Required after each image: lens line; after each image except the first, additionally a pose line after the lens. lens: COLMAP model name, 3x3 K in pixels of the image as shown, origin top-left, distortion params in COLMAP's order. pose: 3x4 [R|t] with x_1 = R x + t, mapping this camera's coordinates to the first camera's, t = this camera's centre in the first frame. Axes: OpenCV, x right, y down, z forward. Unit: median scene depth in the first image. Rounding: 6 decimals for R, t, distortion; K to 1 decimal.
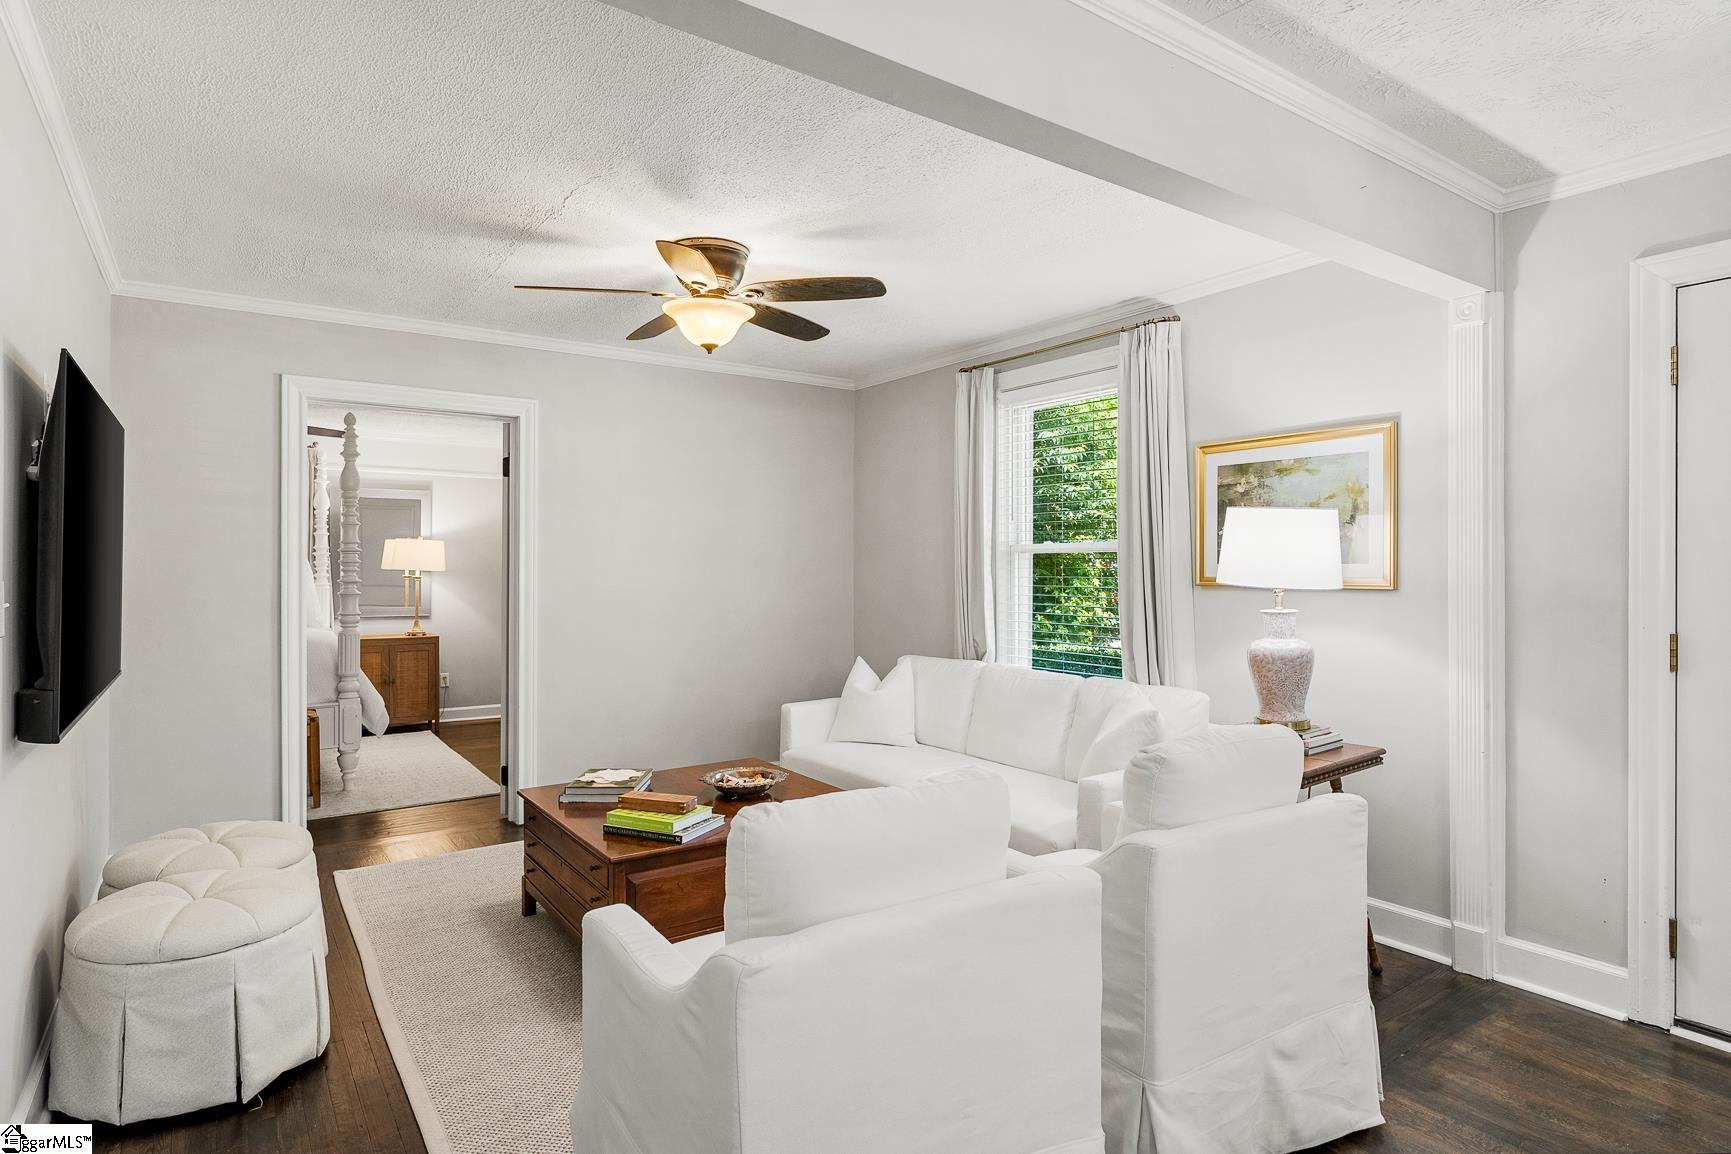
lens RADIAL K [[928.8, 0, 864.7], [0, 928.8, 567.1], [0, 0, 1]] dist [-0.005953, 0.002067]
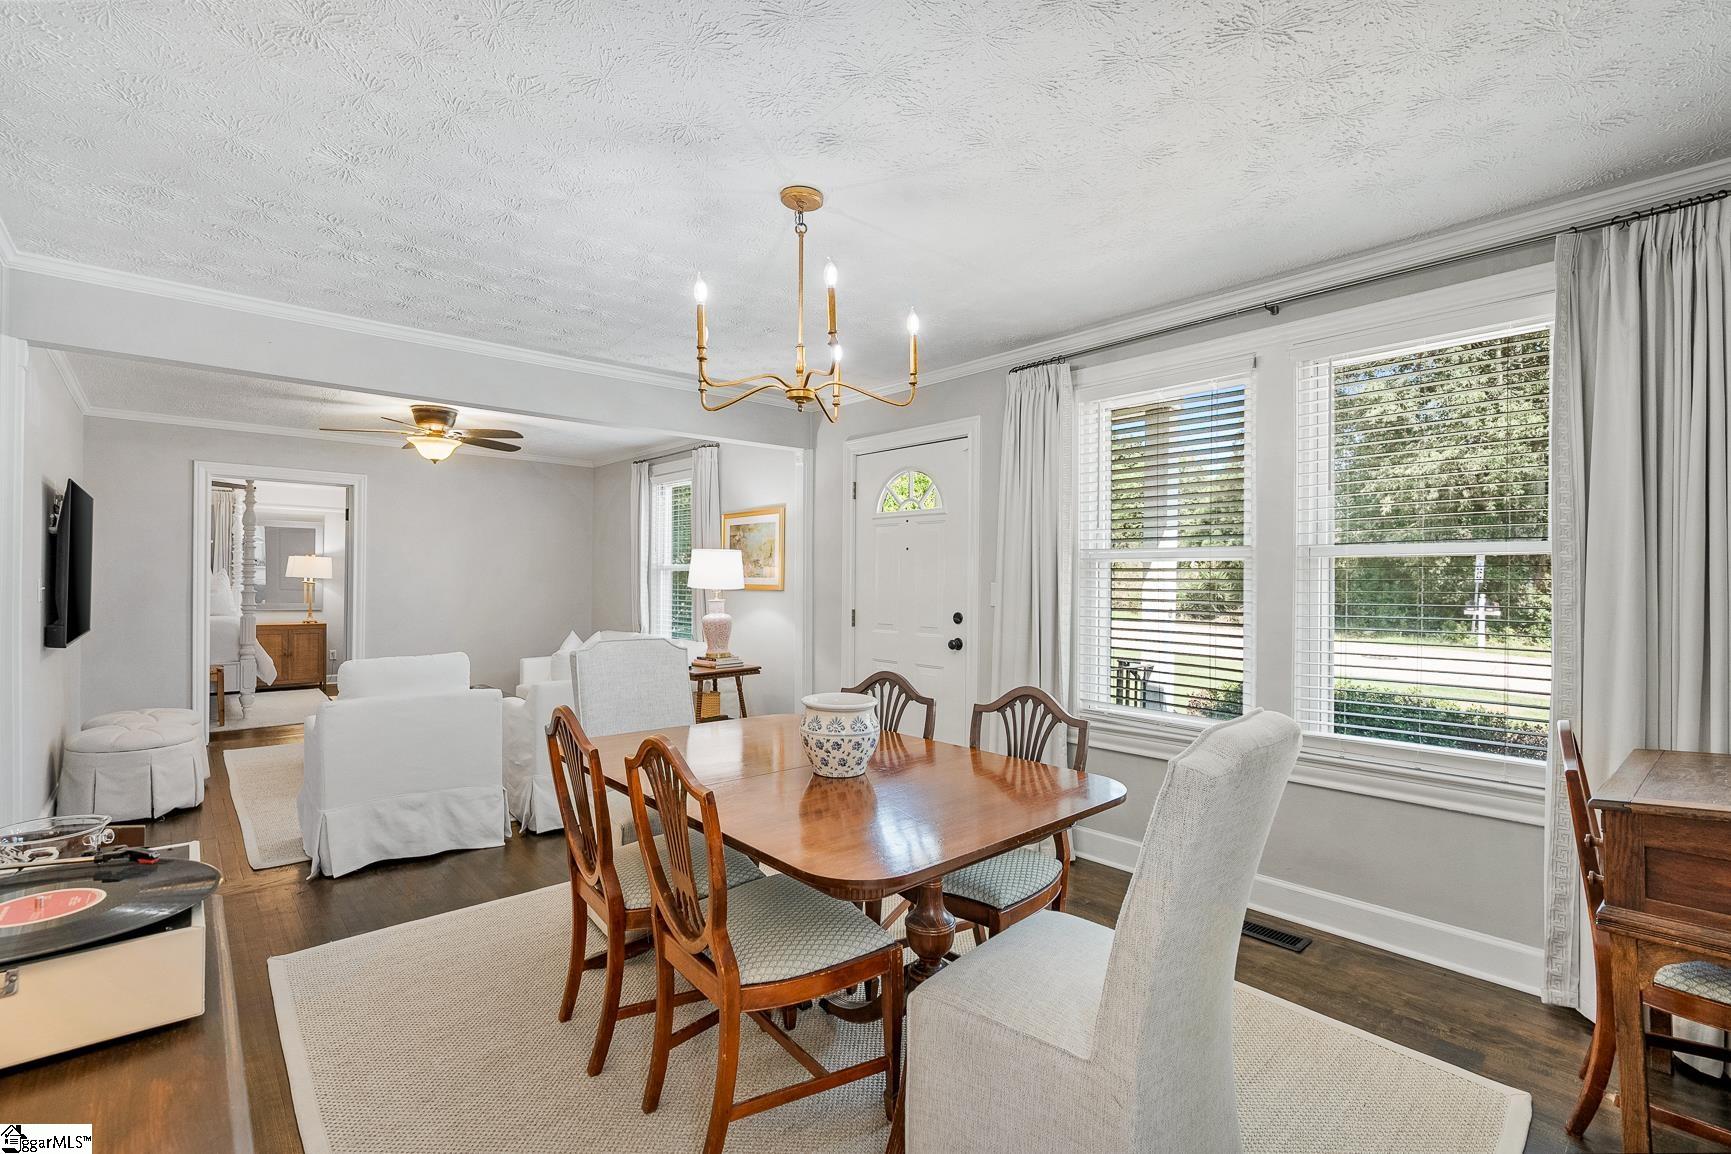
lens RADIAL K [[790.5, 0, 866.1], [0, 790.5, 581.5], [0, 0, 1]] dist [0.003385, -0.000106]
pose [[0.993767, 0.009194, 0.111101, 0.478402], [-0.009251, 0.999957, 0.000001, 0.002419], [-0.111097, -0.001029, 0.993809, -0.637197]]
